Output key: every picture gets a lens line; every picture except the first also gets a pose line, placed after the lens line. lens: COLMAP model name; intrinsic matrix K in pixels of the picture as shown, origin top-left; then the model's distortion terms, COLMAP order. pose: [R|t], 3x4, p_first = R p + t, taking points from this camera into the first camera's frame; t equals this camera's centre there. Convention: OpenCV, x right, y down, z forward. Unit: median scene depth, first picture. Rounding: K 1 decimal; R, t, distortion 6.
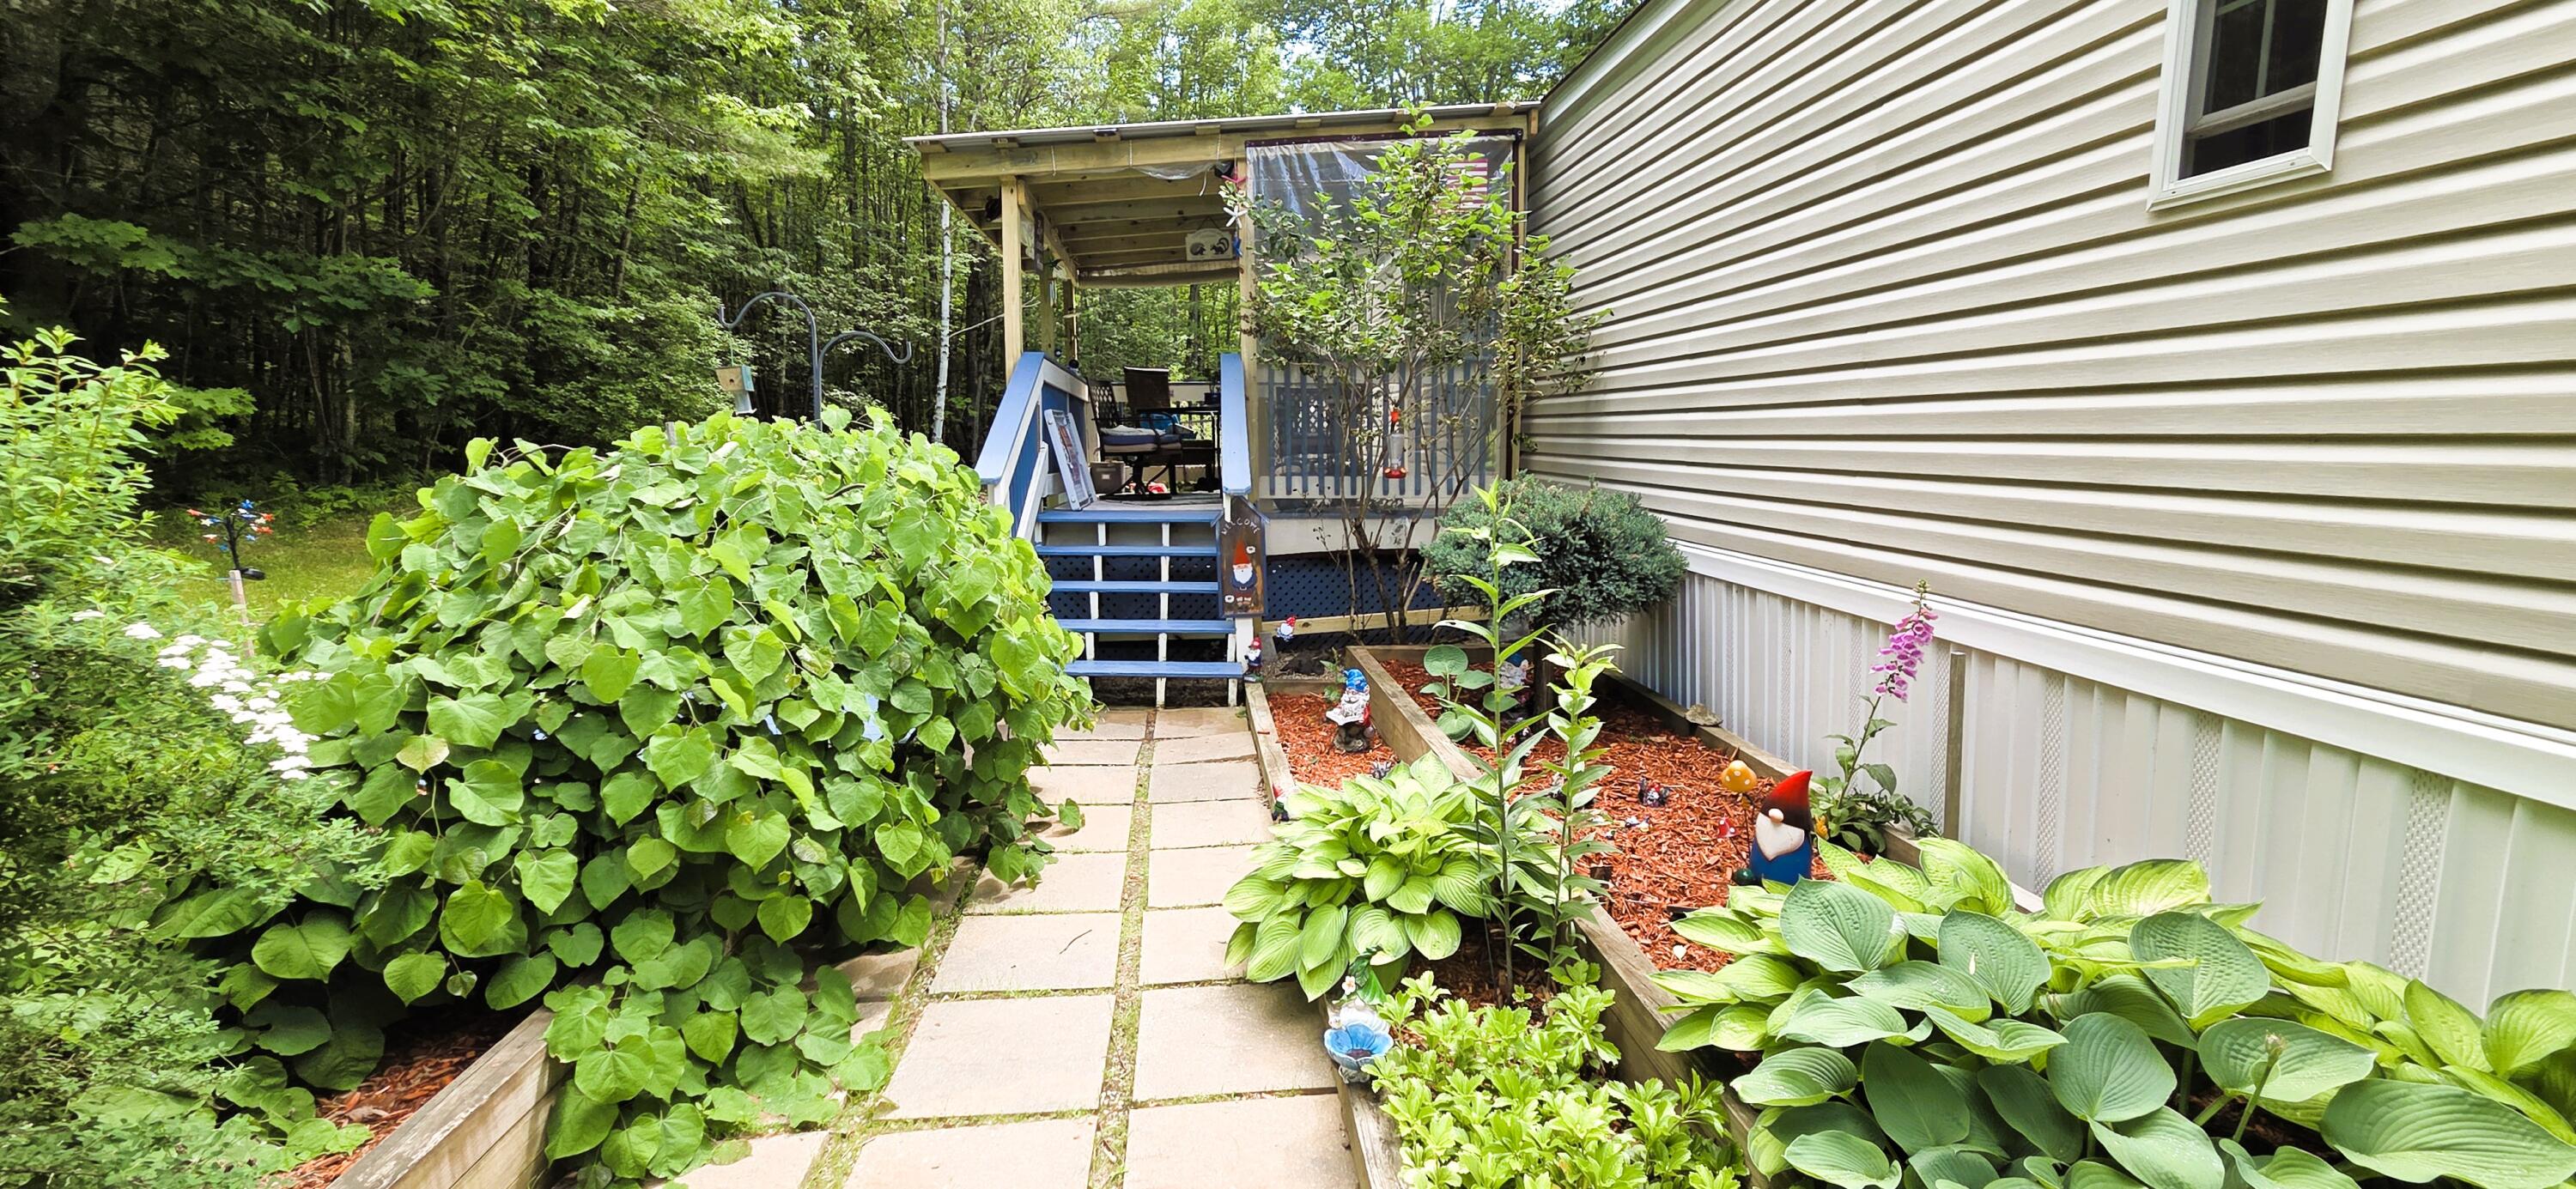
lens RADIAL K [[1057.3, 0, 1288.0], [0, 1057.3, 594.5], [0, 0, 1]] dist [-0.000370, -0.000357]
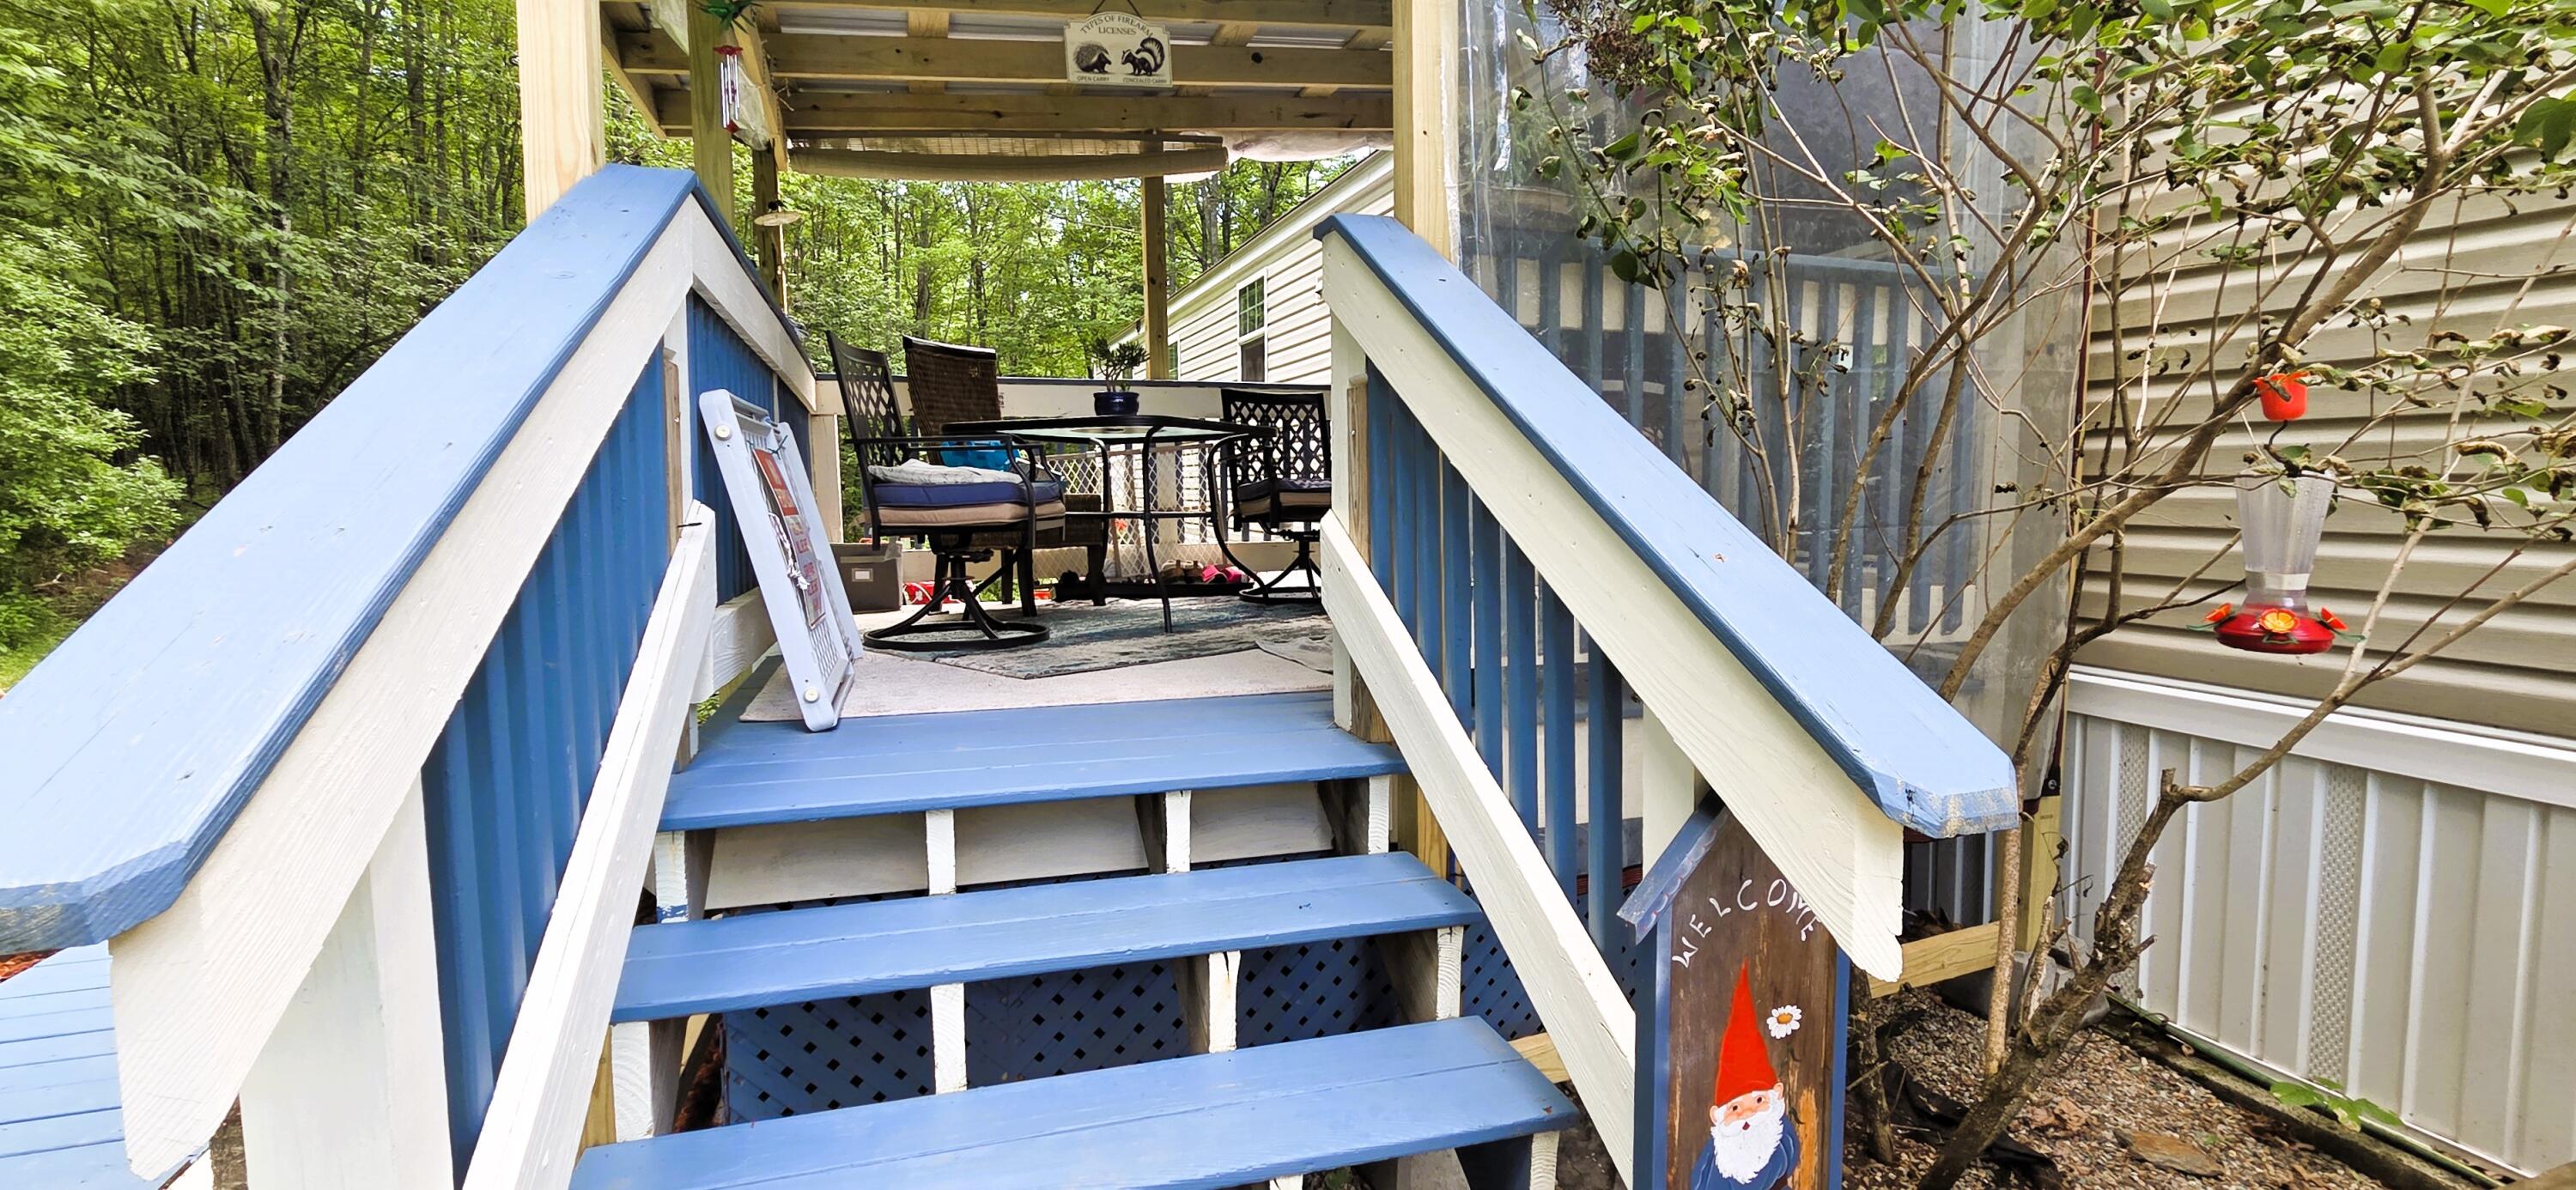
lens RADIAL K [[1219.1, 0, 1351.9], [0, 1219.1, 602.4], [0, 0, 1]] dist [-0.000342, -0.000177]
pose [[0.968468, -0.022516, 0.248119, -0.158537], [0.036667, 0.997945, -0.052557, -0.104017], [-0.246426, 0.059998, 0.967303, 0.712652]]
